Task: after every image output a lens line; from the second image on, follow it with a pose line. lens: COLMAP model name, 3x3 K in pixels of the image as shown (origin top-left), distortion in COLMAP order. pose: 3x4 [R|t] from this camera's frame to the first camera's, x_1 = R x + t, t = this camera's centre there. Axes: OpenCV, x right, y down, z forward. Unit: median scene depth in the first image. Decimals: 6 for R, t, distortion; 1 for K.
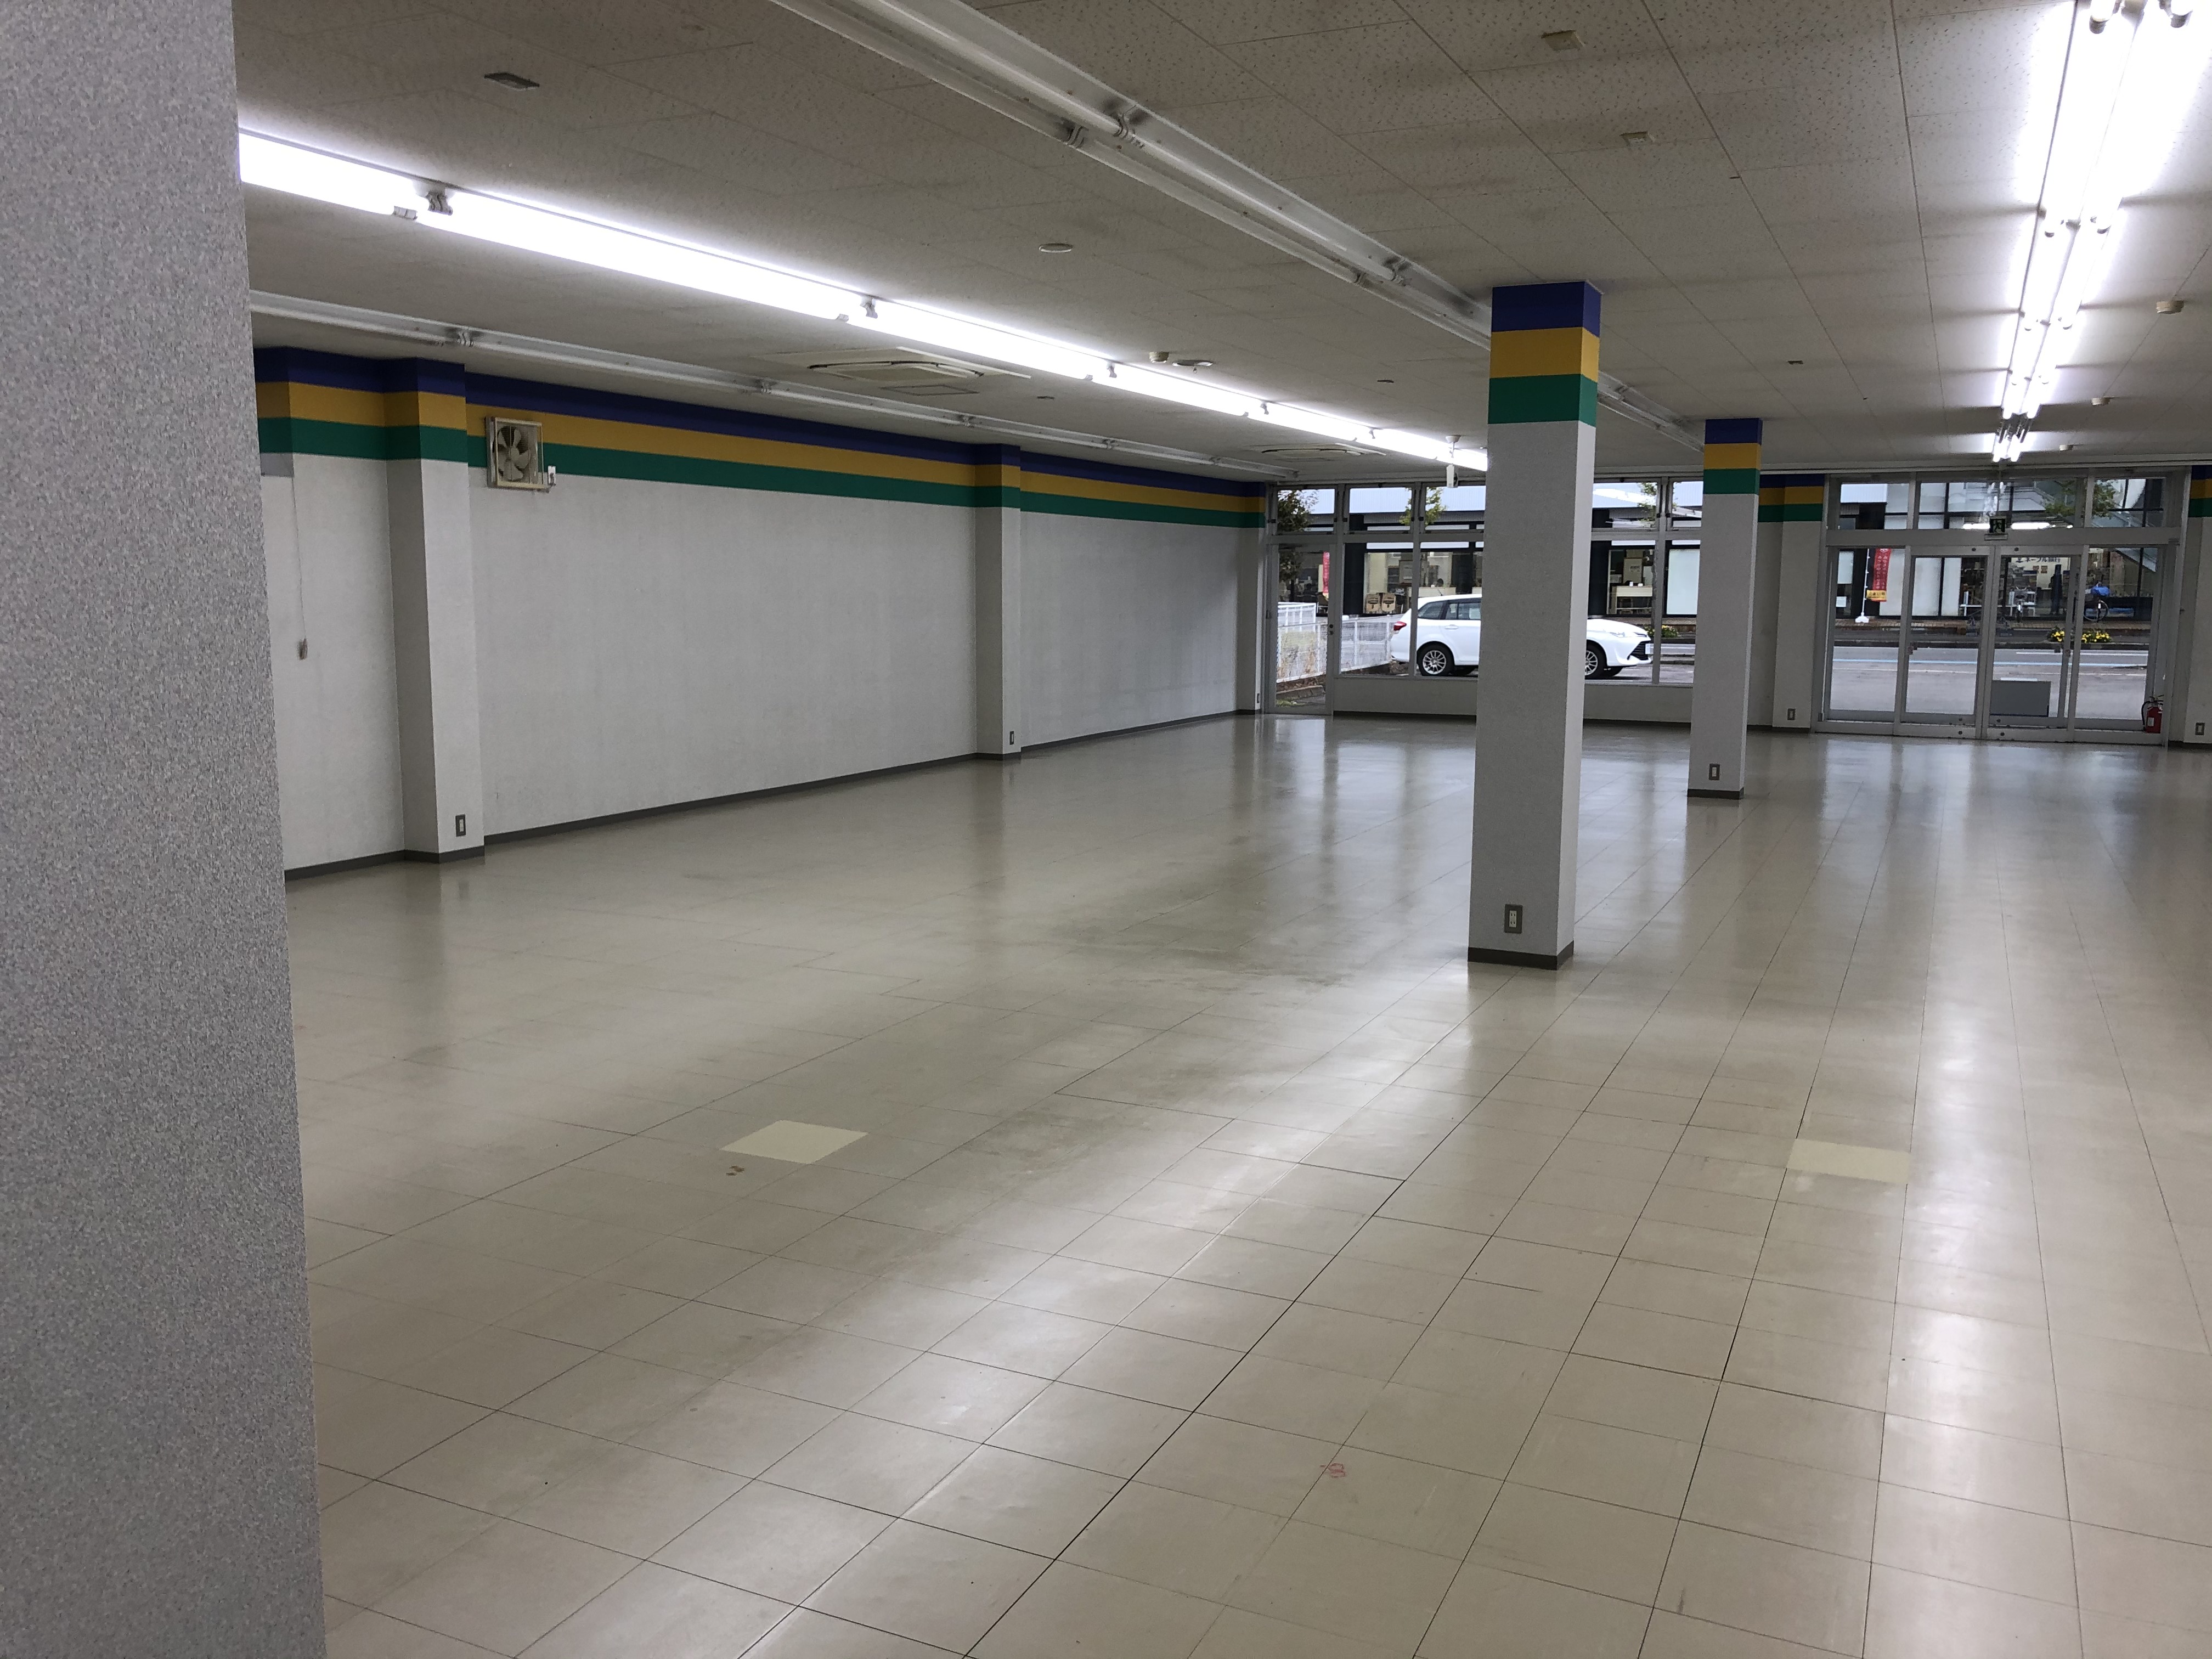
lens RADIAL K [[1883.0, 0, 1111.2], [0, 1883.0, 856.4], [0, 0, 1]] dist [0.102742, -0.108684]
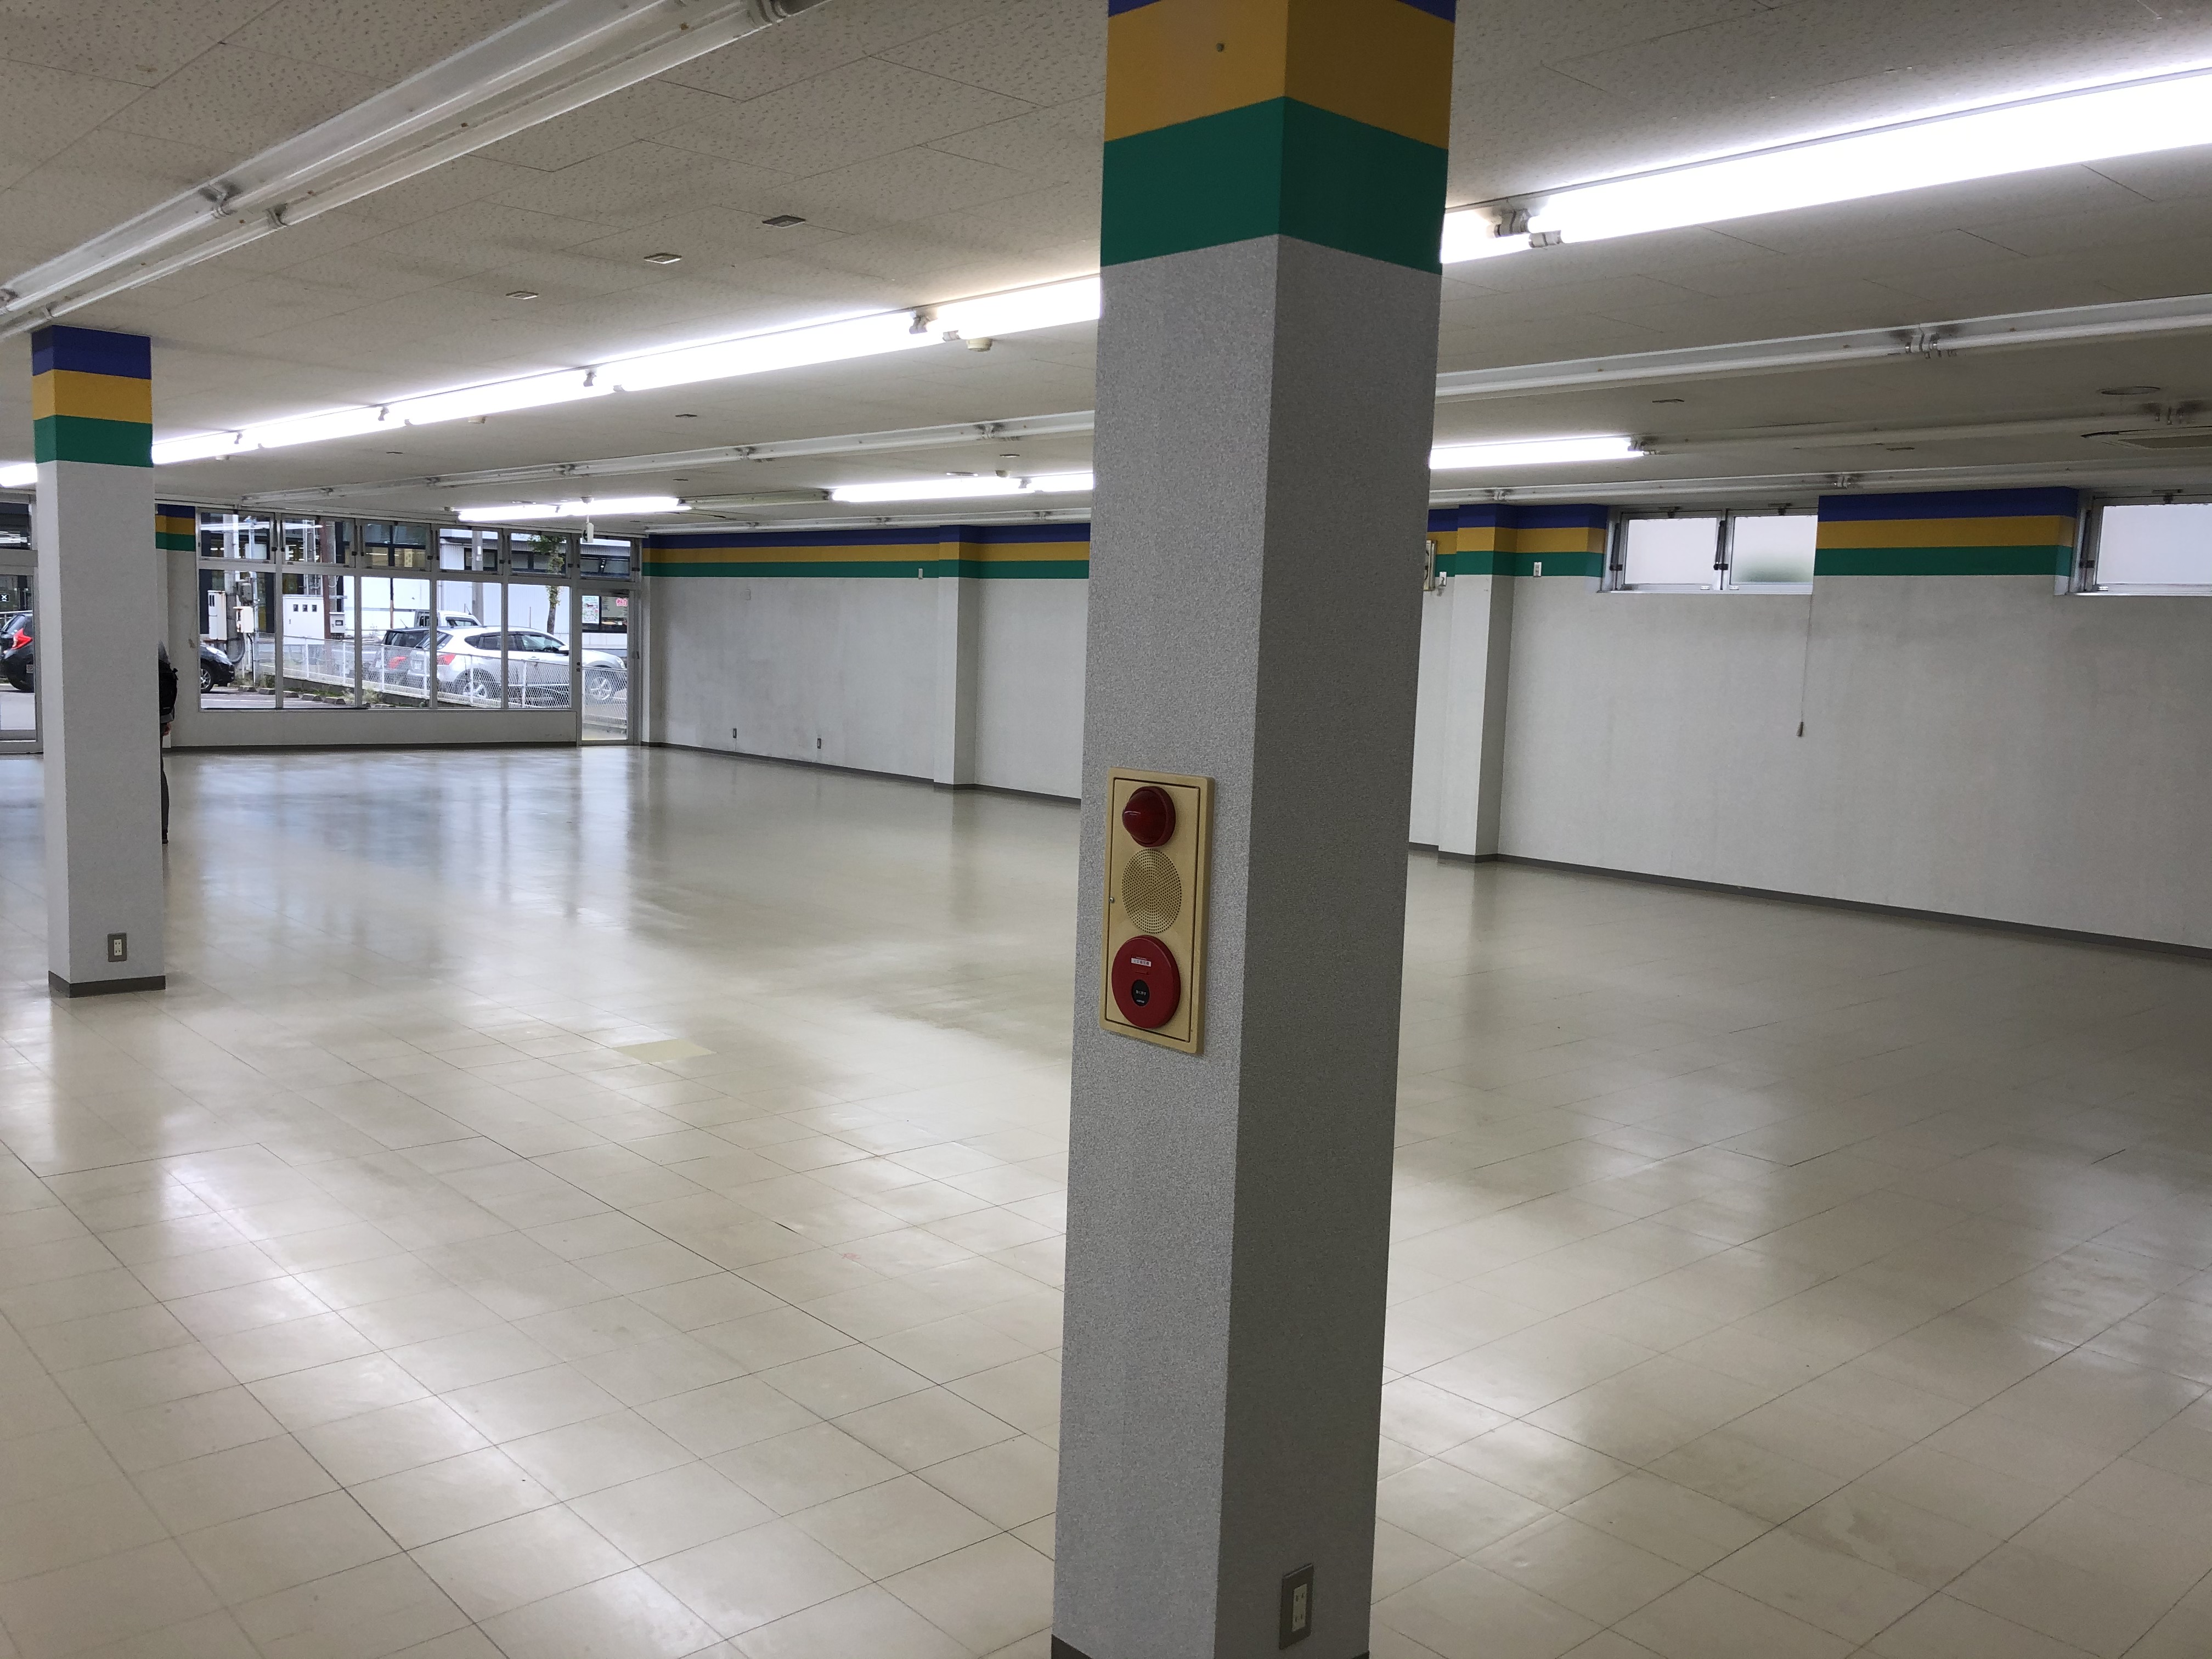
lens RADIAL K [[1872.3, 0, 1106.0], [0, 1872.3, 829.5], [0, 0, 1]] dist [0.069621, -0.006390]
pose [[0.403341, -0.089746, 0.910638, -0.338979], [0.101741, 0.993407, 0.052840, -0.020312], [-0.909376, 0.071337, 0.409813, 0.064405]]
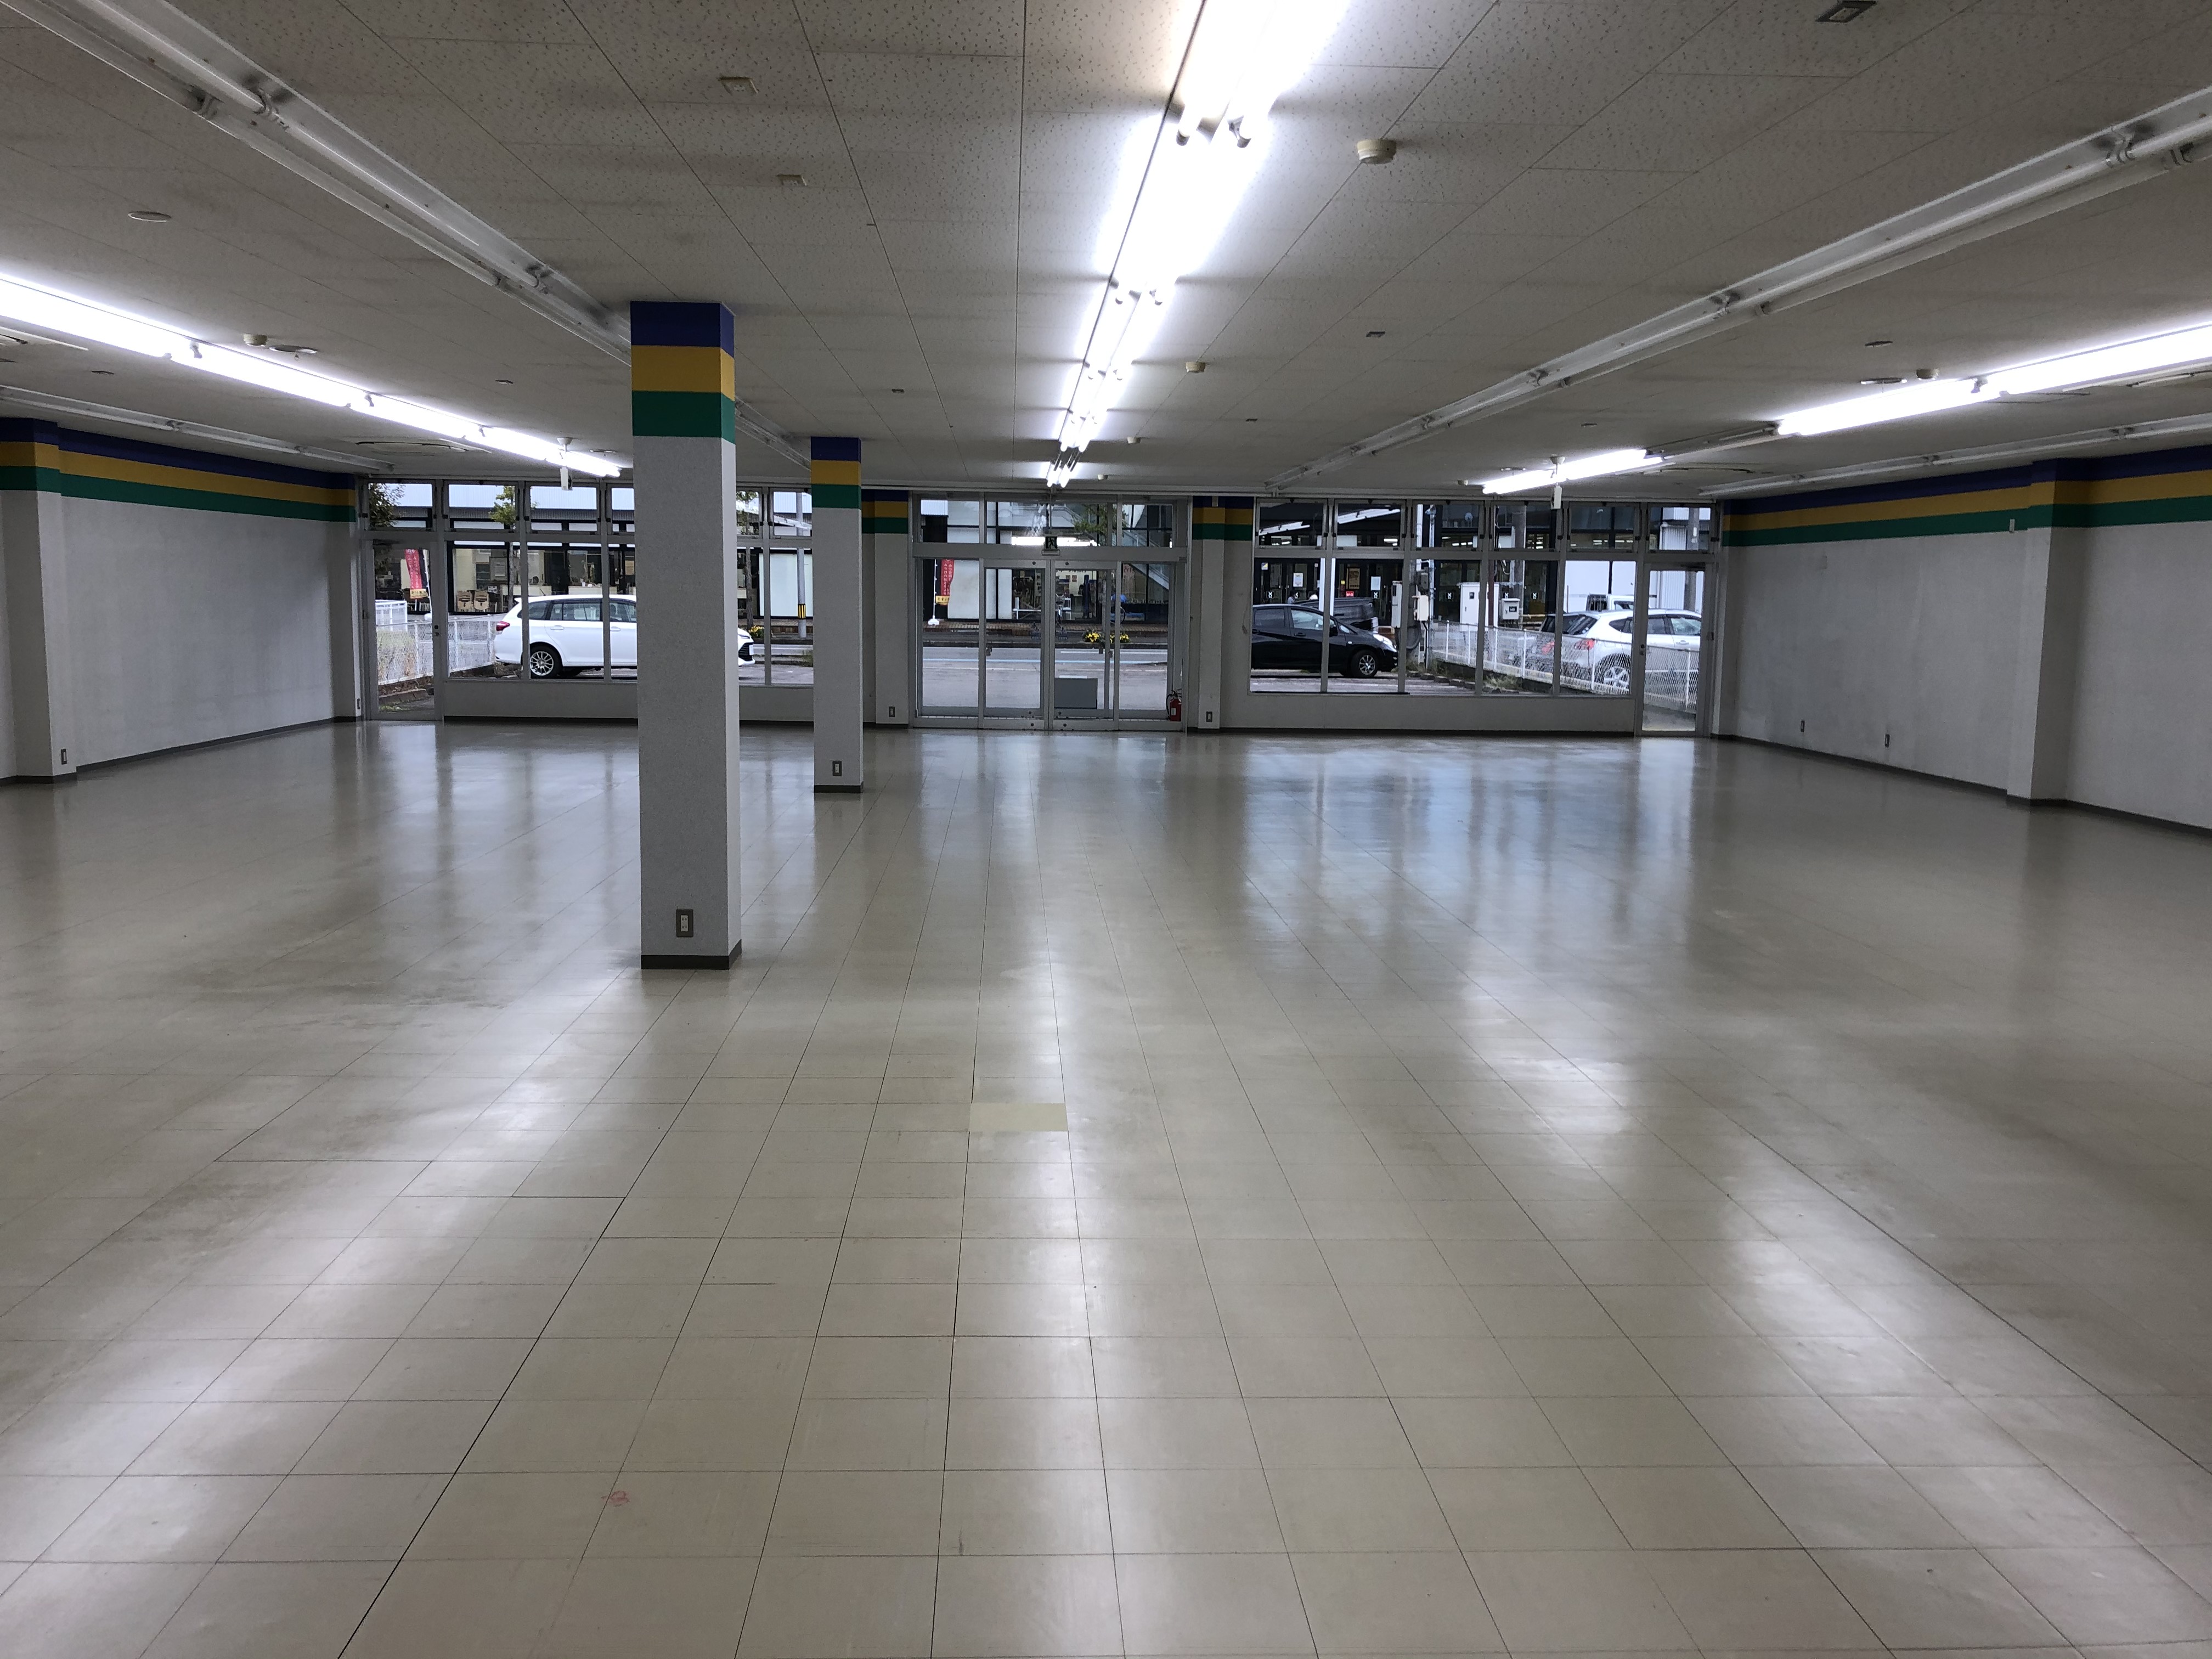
lens RADIAL K [[1872.3, 0, 1106.0], [0, 1872.3, 829.5], [0, 0, 1]] dist [0.069621, -0.006390]
pose [[0.888770, -0.051991, 0.455396, -0.028904], [0.056781, 0.998382, 0.003167, -0.005143], [-0.454824, 0.023043, 0.890283, 0.000094]]
